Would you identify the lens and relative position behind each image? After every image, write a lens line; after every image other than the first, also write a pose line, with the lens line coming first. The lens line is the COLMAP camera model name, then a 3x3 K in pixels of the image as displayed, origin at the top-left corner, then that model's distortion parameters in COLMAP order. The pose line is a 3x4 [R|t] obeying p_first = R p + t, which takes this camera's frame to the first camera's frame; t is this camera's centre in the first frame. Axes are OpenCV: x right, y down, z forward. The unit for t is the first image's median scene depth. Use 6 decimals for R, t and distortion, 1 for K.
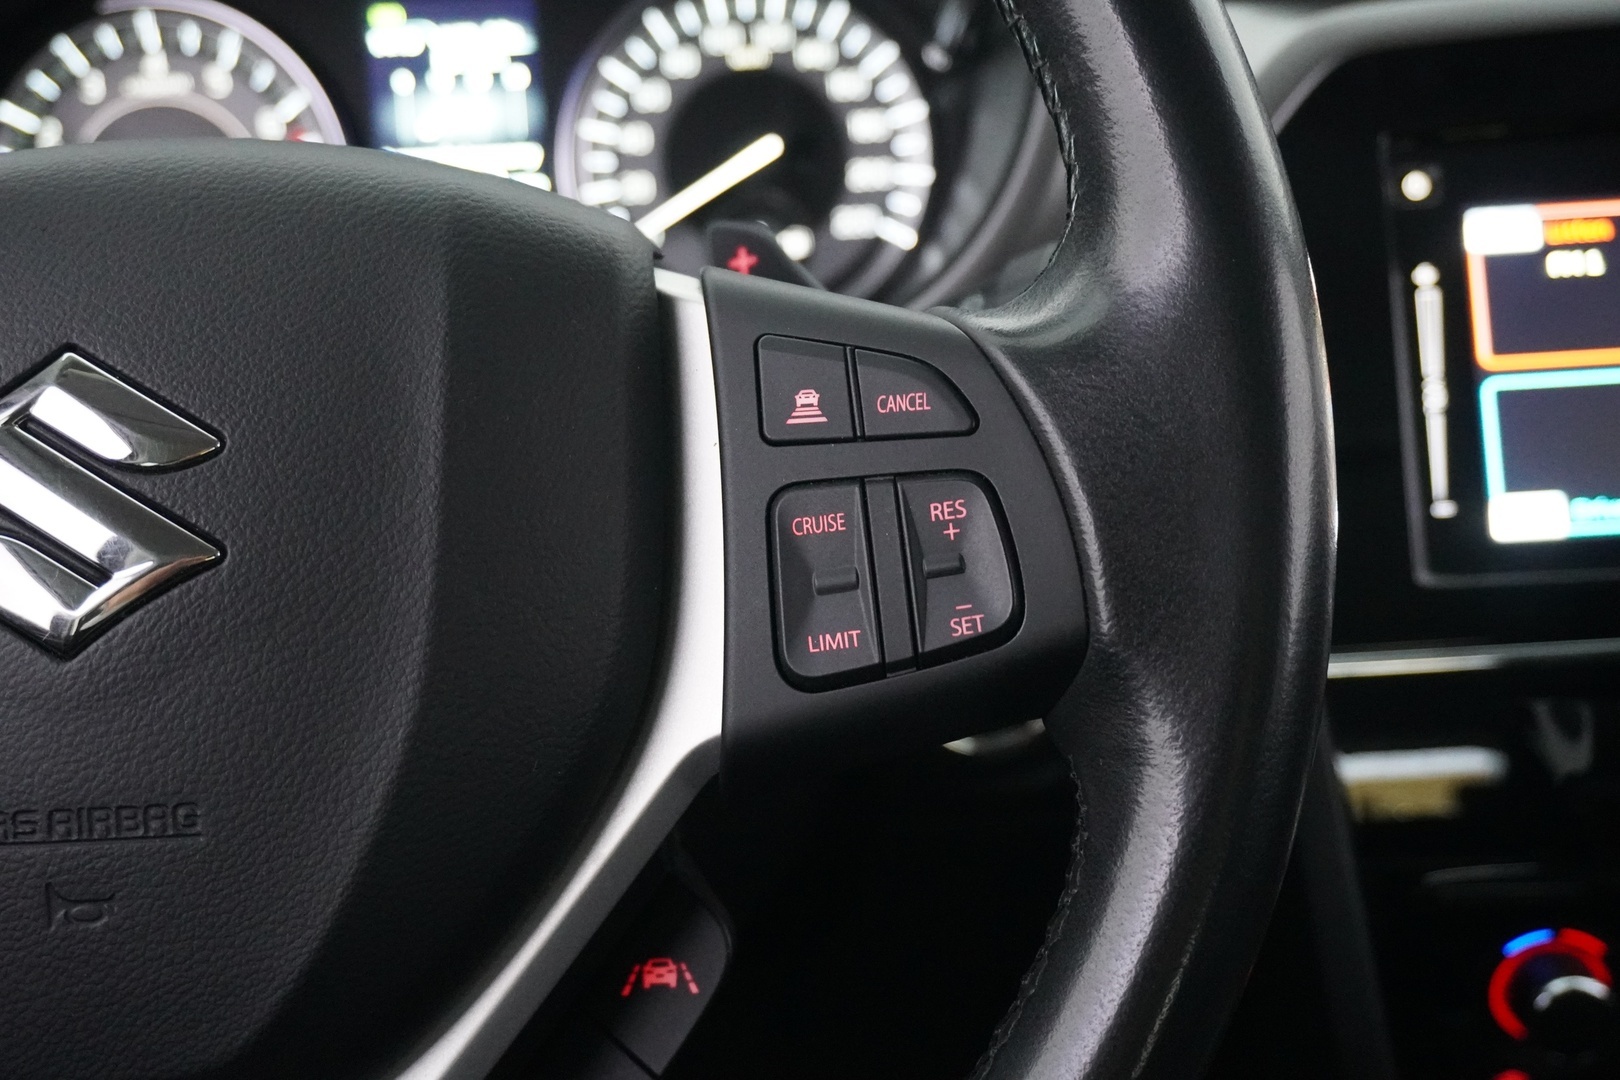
lens RADIAL K [[1915.9, 0, 810.0], [0, 1915.9, 540.0], [0, 0, 1]] dist [0.037407, 0.002977]
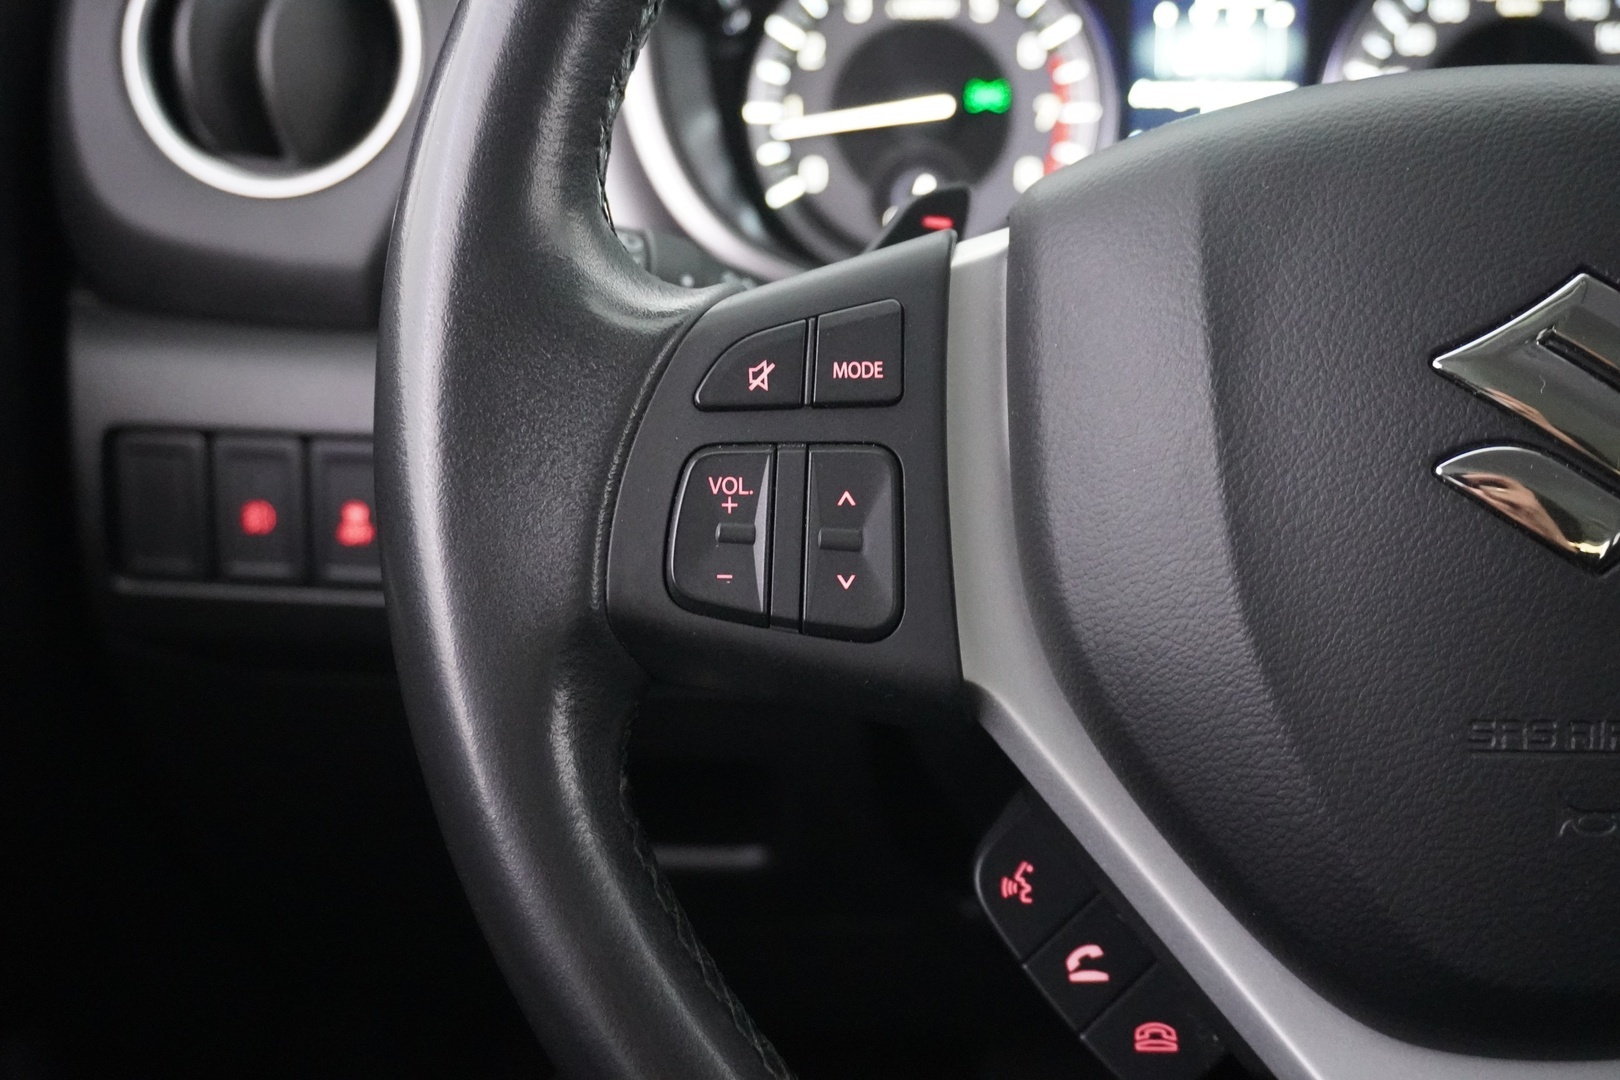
lens RADIAL K [[1915.9, 0, 810.0], [0, 1915.9, 540.0], [0, 0, 1]] dist [0.037407, 0.002977]
pose [[0.998540, 0.049370, 0.021927, -0.411305], [-0.049936, 0.998412, 0.026063, 0.018777], [-0.020606, -0.027120, 0.999420, -0.006566]]
